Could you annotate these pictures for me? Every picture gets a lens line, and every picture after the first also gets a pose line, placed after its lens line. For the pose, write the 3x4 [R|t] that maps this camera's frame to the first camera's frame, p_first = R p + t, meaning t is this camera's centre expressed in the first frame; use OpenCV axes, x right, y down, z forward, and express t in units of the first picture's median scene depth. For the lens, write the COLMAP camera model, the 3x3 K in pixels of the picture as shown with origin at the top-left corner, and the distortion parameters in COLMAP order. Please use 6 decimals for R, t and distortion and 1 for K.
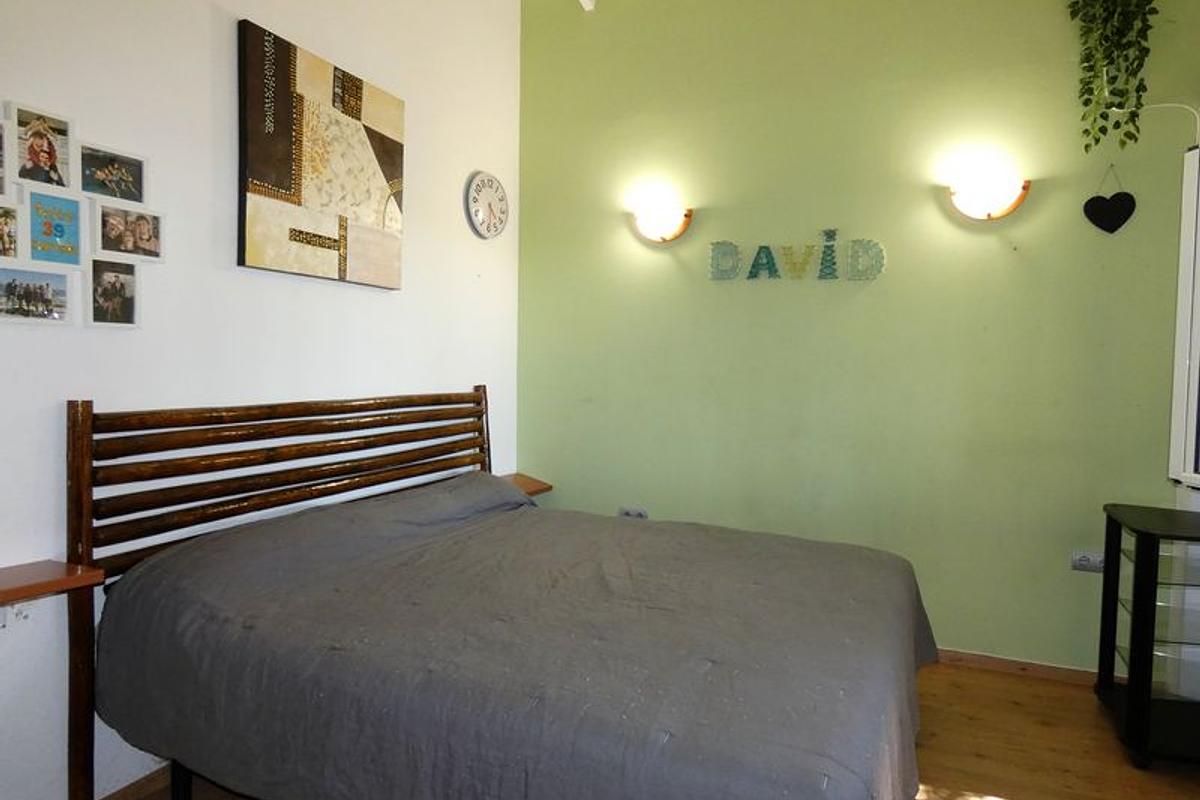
lens RADIAL K [[714.6, 0, 600.0], [0, 714.6, 400.0], [0, 0, 1]] dist [-0.004592, -0.000452]
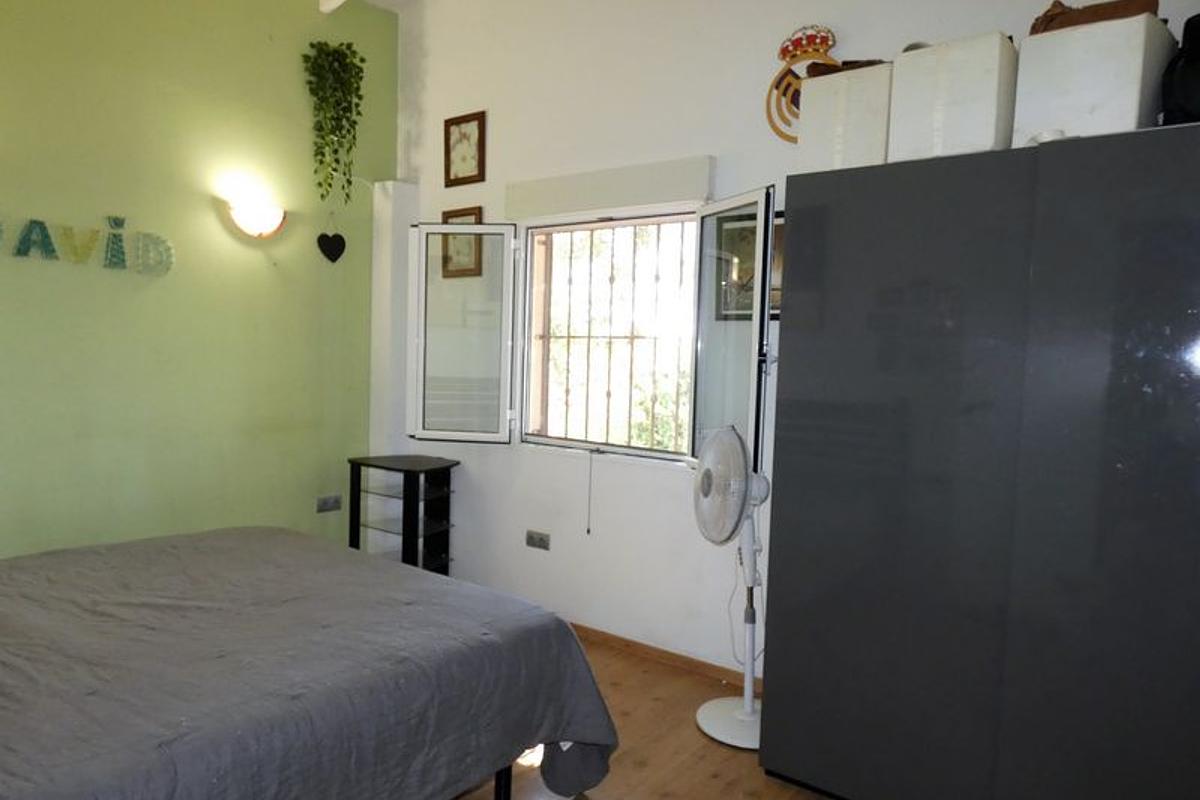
lens RADIAL K [[714.6, 0, 600.0], [0, 714.6, 400.0], [0, 0, 1]] dist [-0.004592, -0.000452]
pose [[0.270847, -0.067270, 0.960269, -0.446432], [0.016569, 0.997733, 0.065221, -0.046871], [-0.962480, -0.001754, 0.271348, 0.120728]]
